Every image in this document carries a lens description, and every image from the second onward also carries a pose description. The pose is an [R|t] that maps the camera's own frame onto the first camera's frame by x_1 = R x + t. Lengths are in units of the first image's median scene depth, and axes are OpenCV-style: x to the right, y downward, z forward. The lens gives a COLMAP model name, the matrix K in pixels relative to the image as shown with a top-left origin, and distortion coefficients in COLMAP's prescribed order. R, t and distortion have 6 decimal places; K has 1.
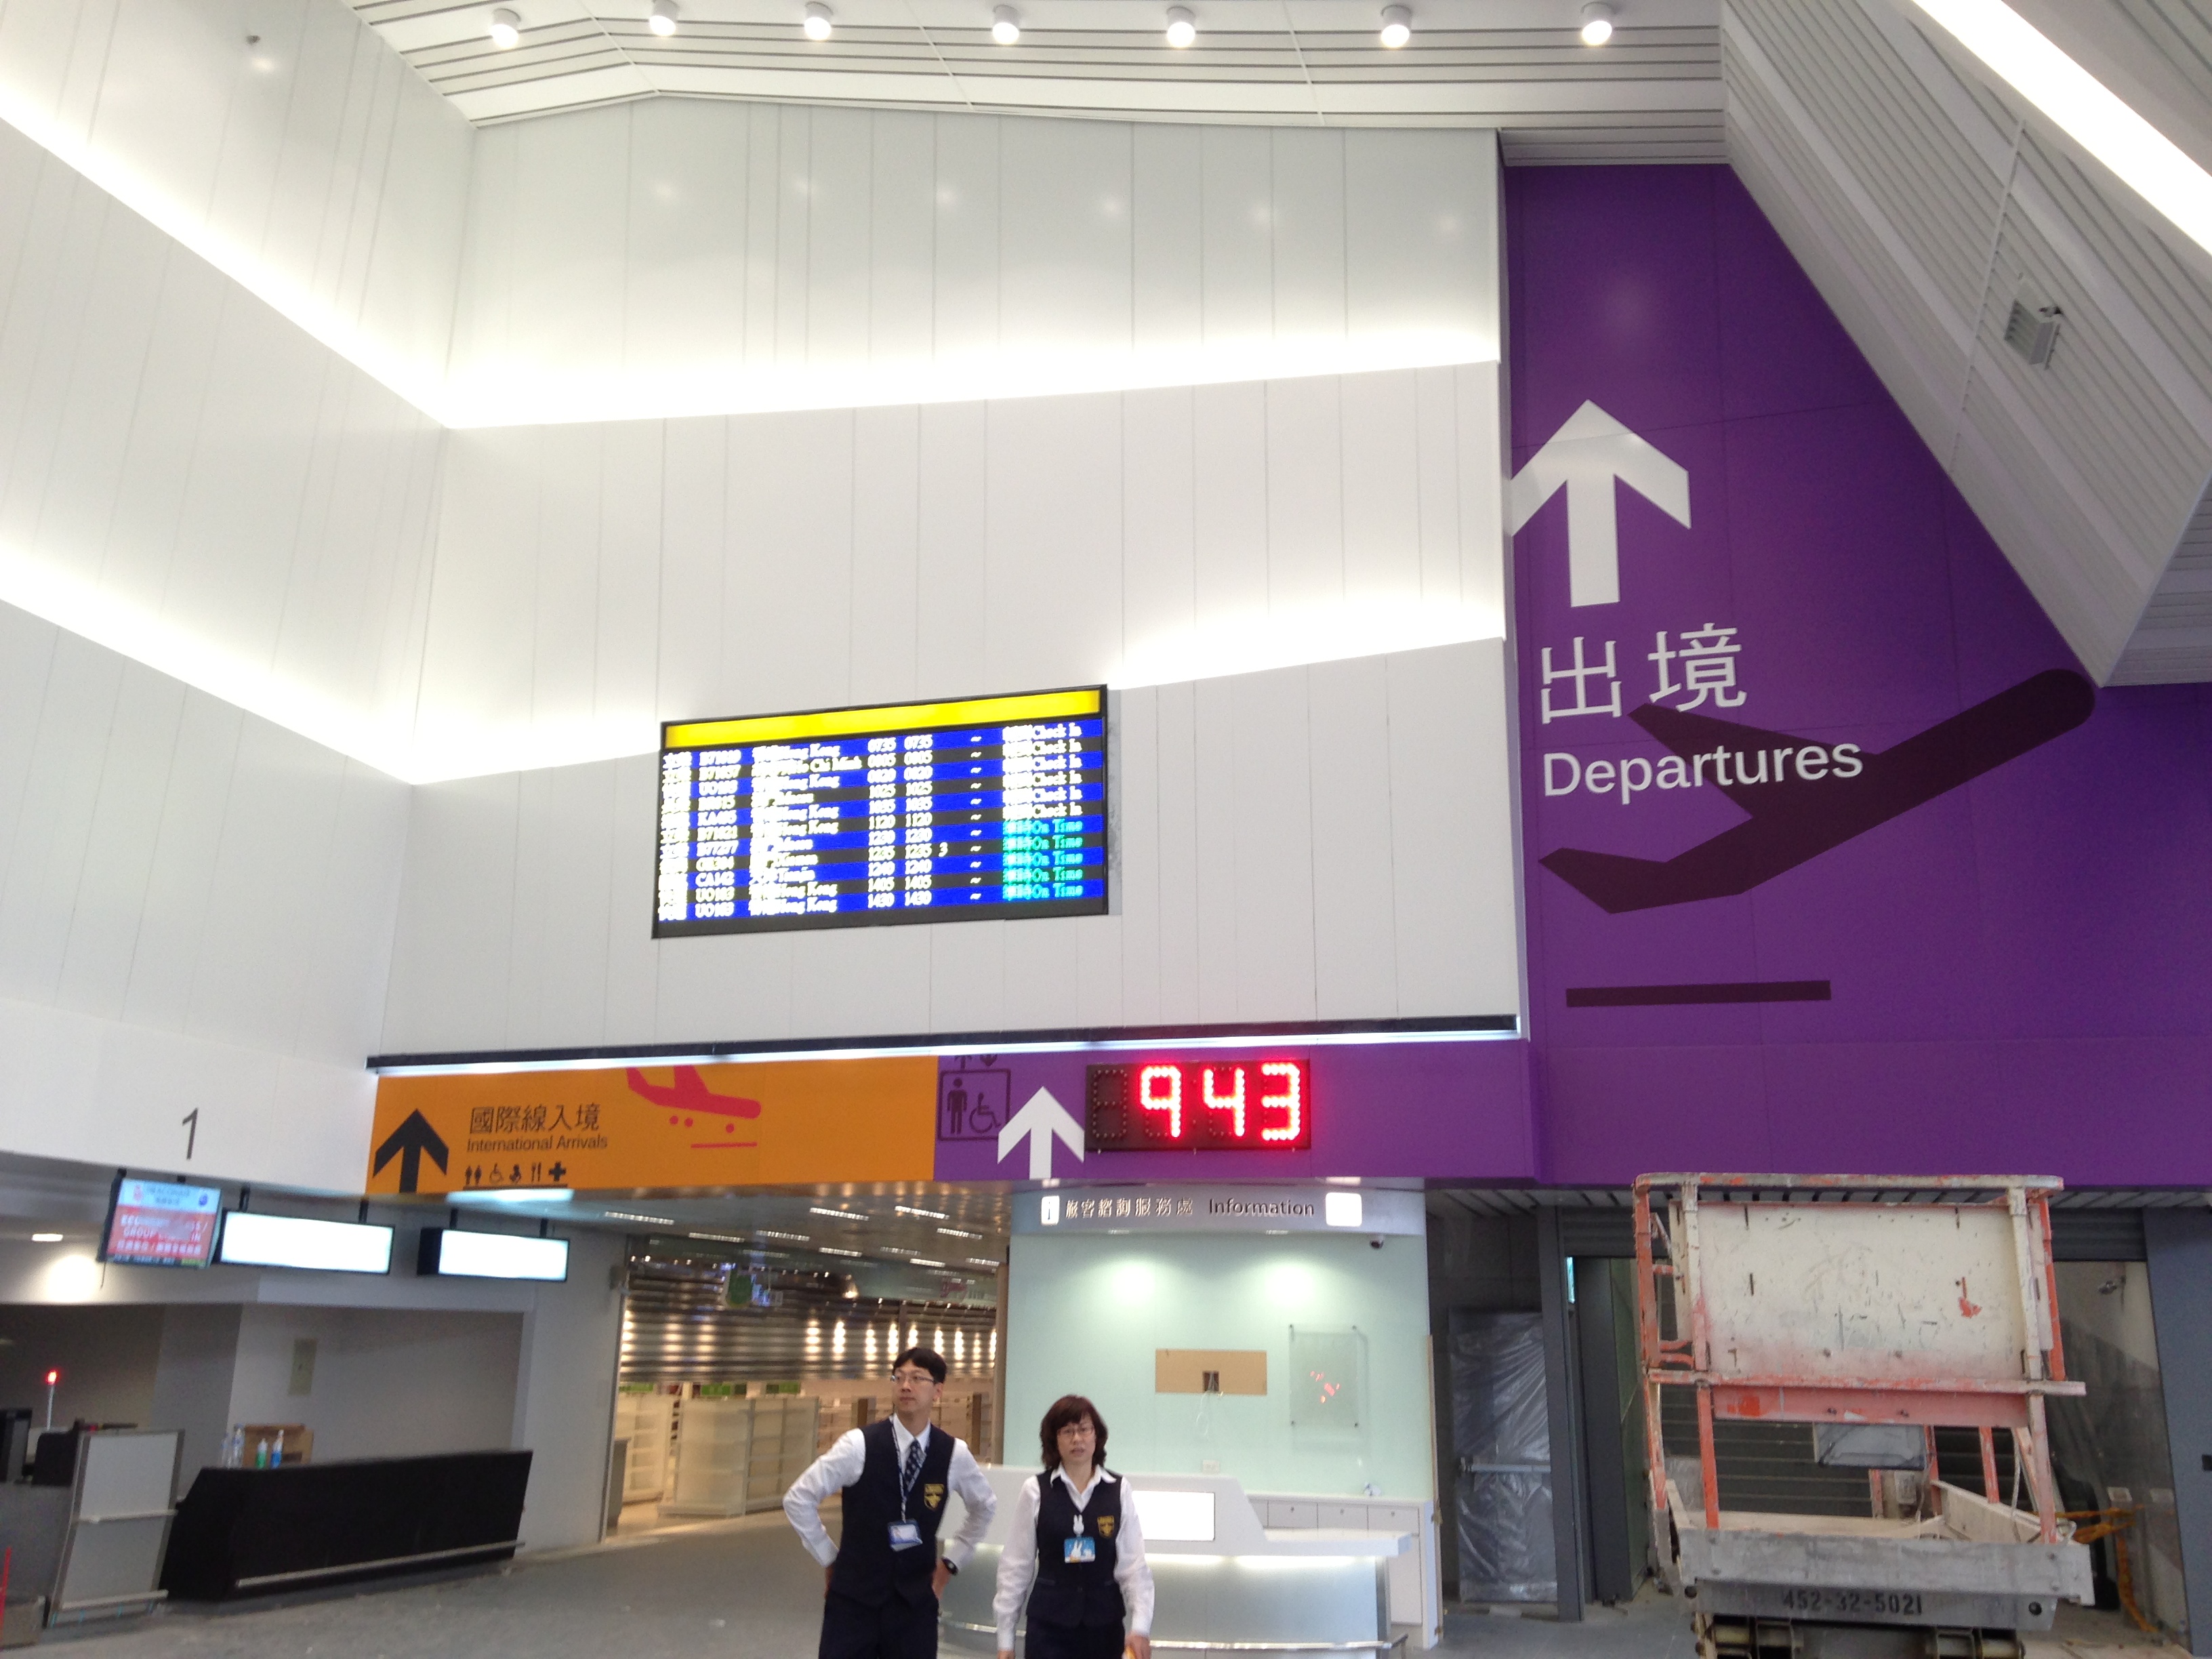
lens RADIAL K [[2071.2, 0, 1110.4], [0, 2071.2, 824.7], [0, 0, 1]] dist [0.126906, 0.000000]
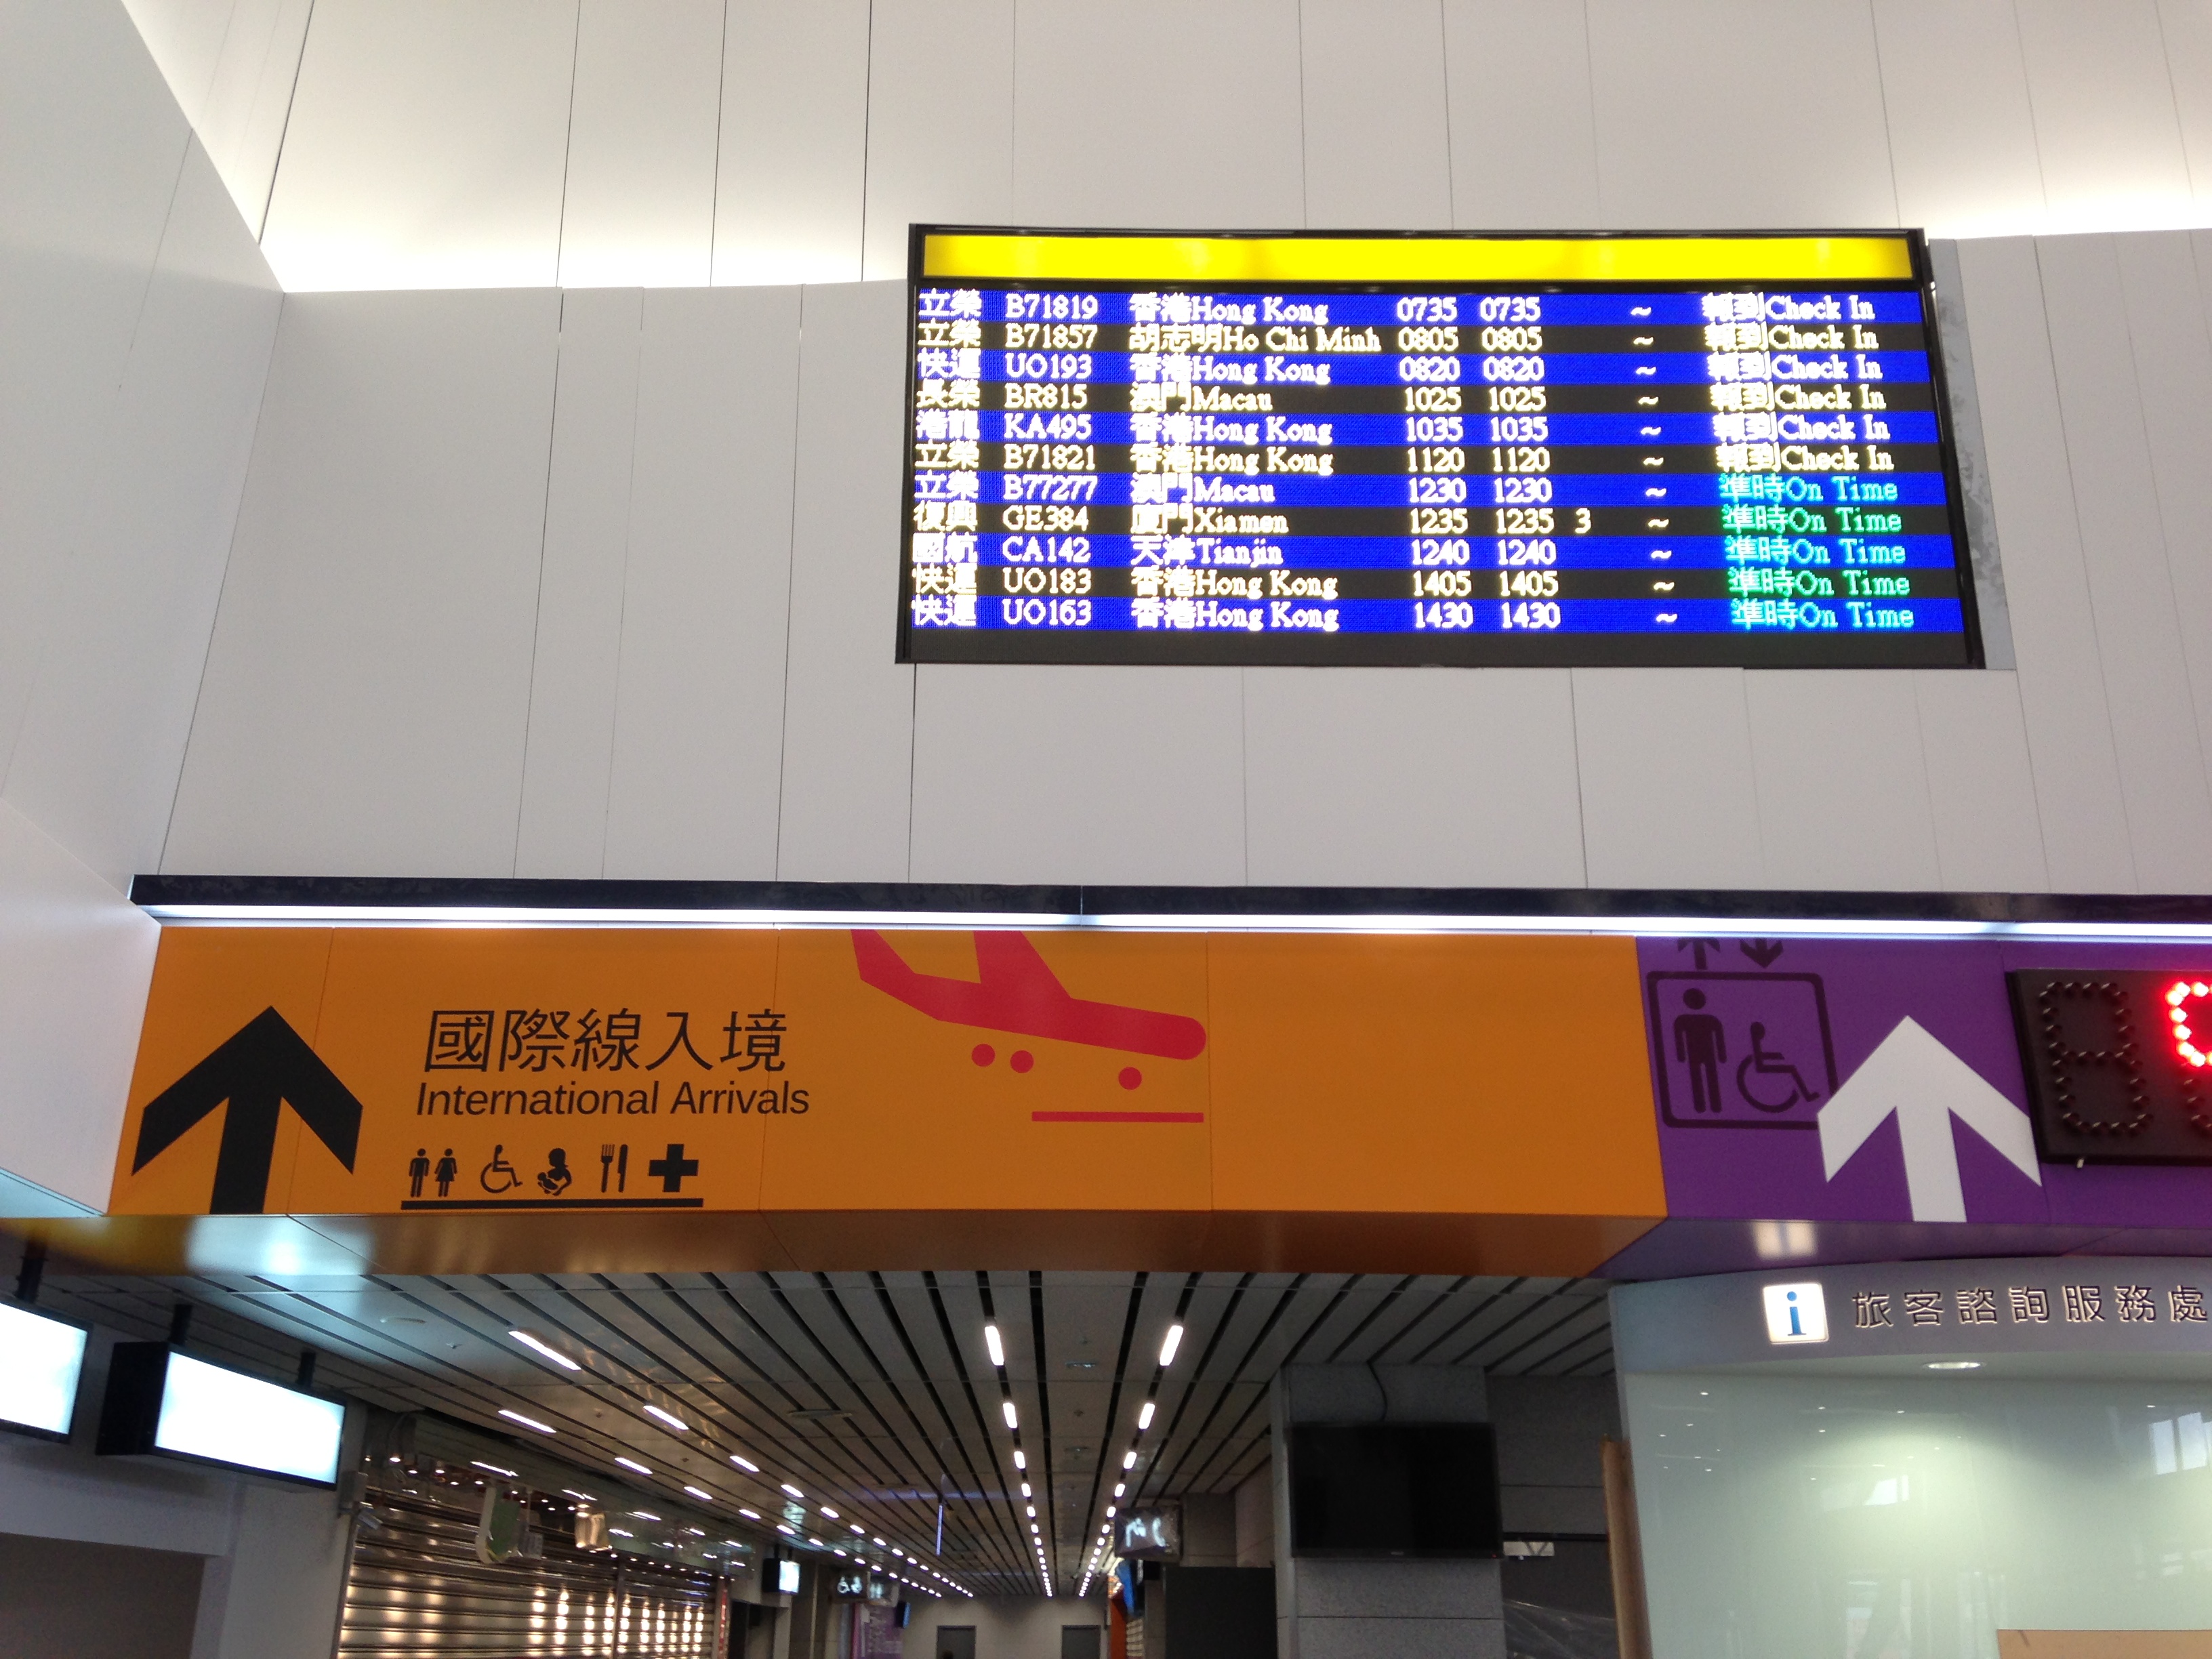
lens RADIAL K [[2071.2, 0, 1109.9], [0, 2071.2, 834.4], [0, 0, 1]] dist [0.126906, 0.000000]
pose [[0.952263, 0.103135, 0.287331, -0.314040], [-0.069238, 0.989642, -0.125757, 0.150305], [-0.297325, 0.099859, 0.949540, 0.596529]]
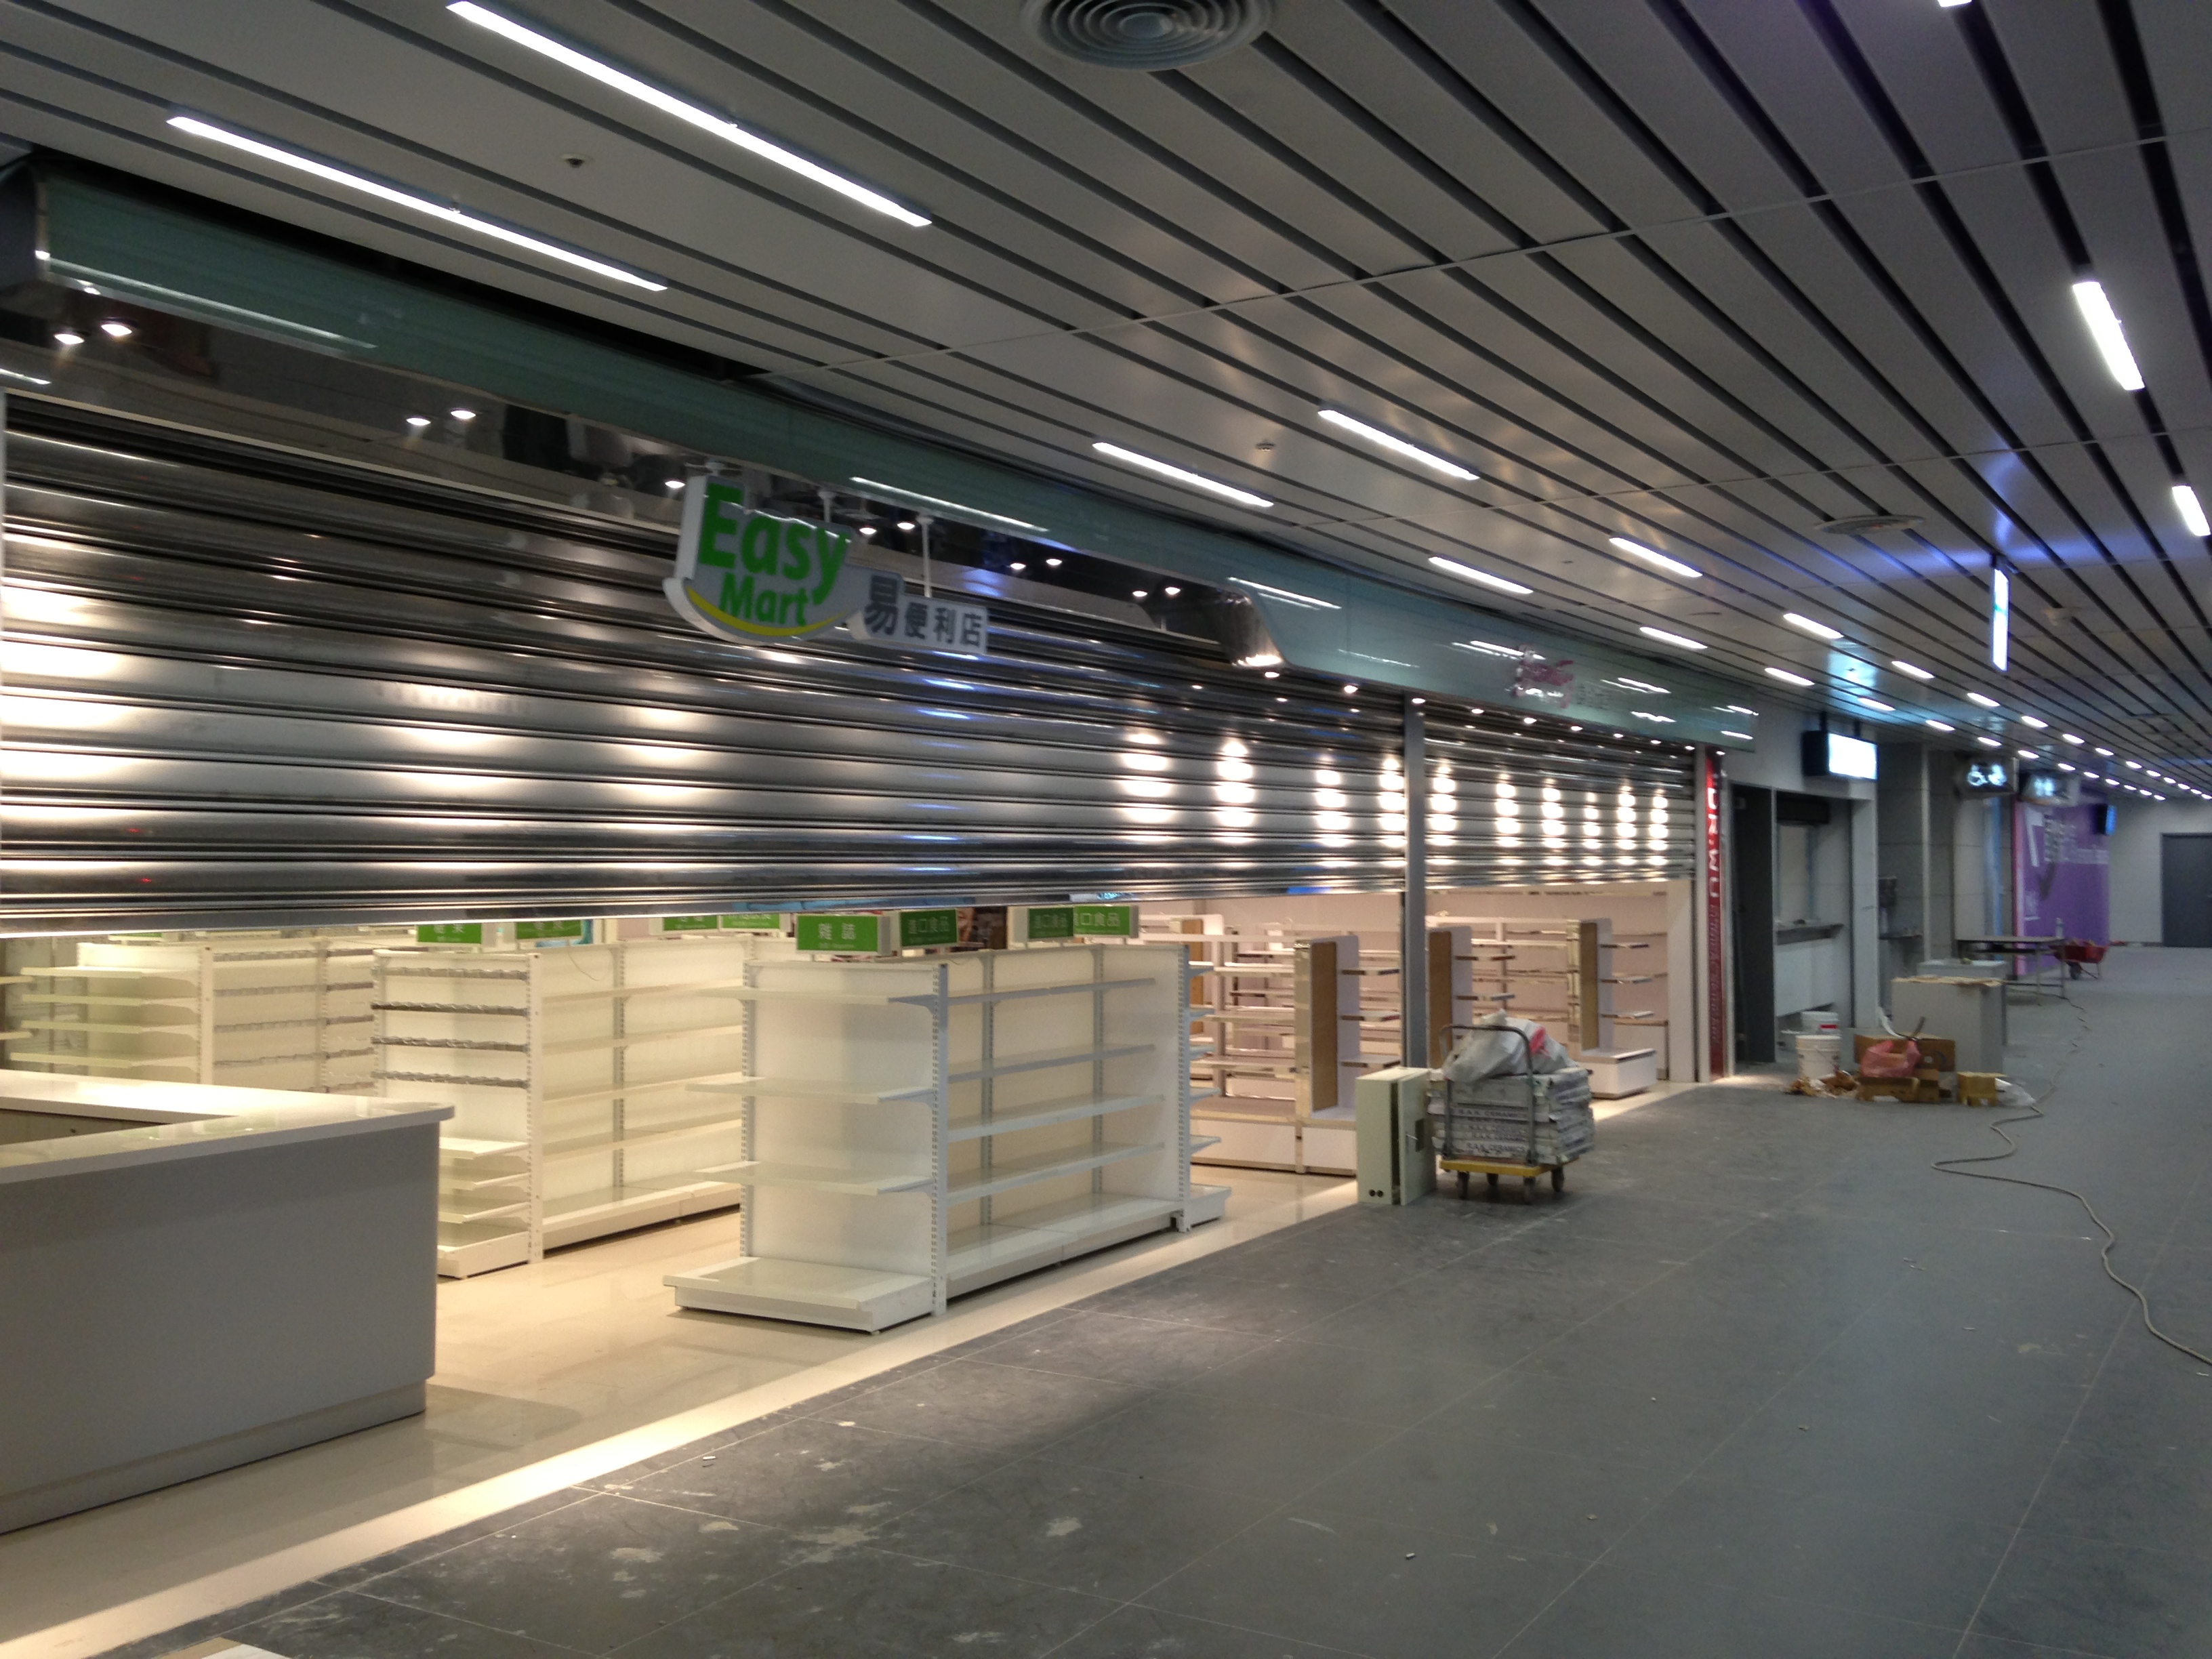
lens RADIAL K [[2071.2, 0, 1093.1], [0, 2071.2, 818.9], [0, 0, 1]] dist [0.126906, 0.000000]
pose [[0.970262, -0.015458, -0.241561, -0.122719], [0.069658, 0.973574, 0.217489, 0.307247], [0.231816, -0.227848, 0.945699, 1.177516]]
